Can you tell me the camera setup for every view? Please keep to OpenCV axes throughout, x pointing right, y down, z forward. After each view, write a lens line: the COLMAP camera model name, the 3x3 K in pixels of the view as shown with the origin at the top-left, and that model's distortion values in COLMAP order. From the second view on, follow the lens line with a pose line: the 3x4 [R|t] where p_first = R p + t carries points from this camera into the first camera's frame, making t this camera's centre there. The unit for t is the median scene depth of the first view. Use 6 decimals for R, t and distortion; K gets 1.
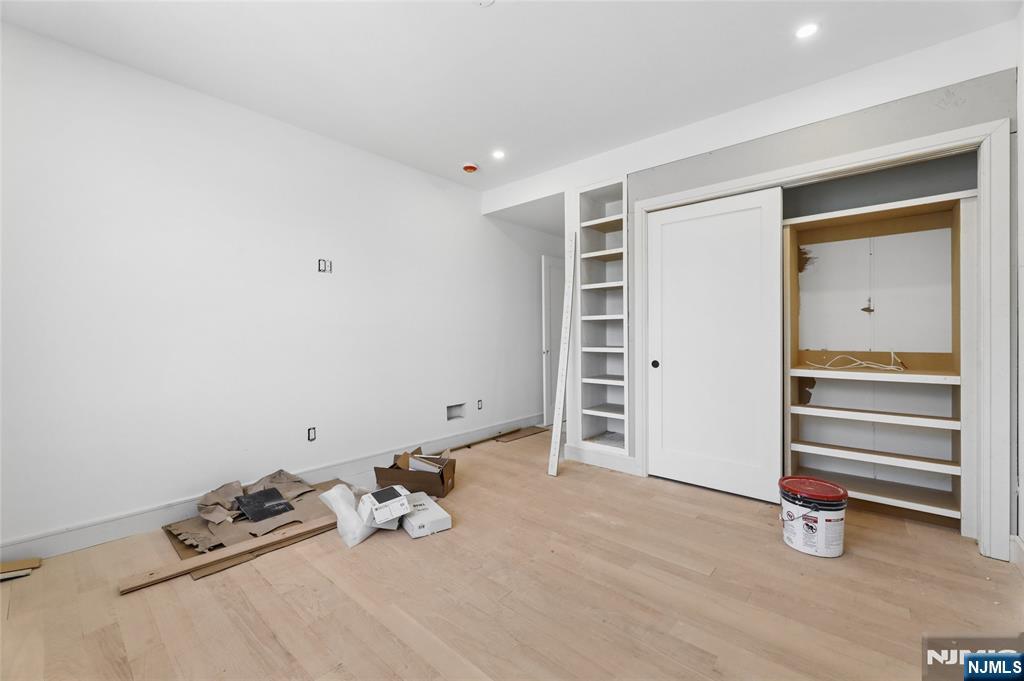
lens RADIAL K [[416.0, 0, 512.0], [0, 416.0, 340.5], [0, 0, 1]] dist [-0.002894, 0.000073]
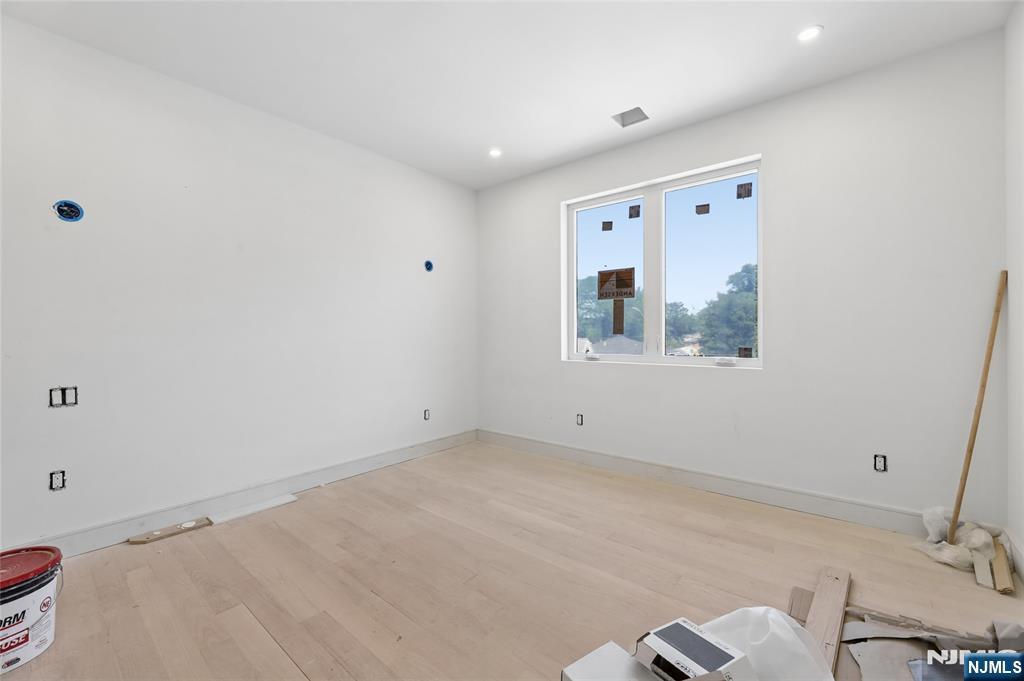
lens RADIAL K [[416.0, 0, 512.0], [0, 416.0, 340.5], [0, 0, 1]] dist [-0.002894, 0.000073]
pose [[-0.999429, 0.013353, -0.031050, -0.093564], [0.012826, 0.999772, 0.017098, -0.011645], [0.031272, 0.016690, -0.999372, 1.947987]]
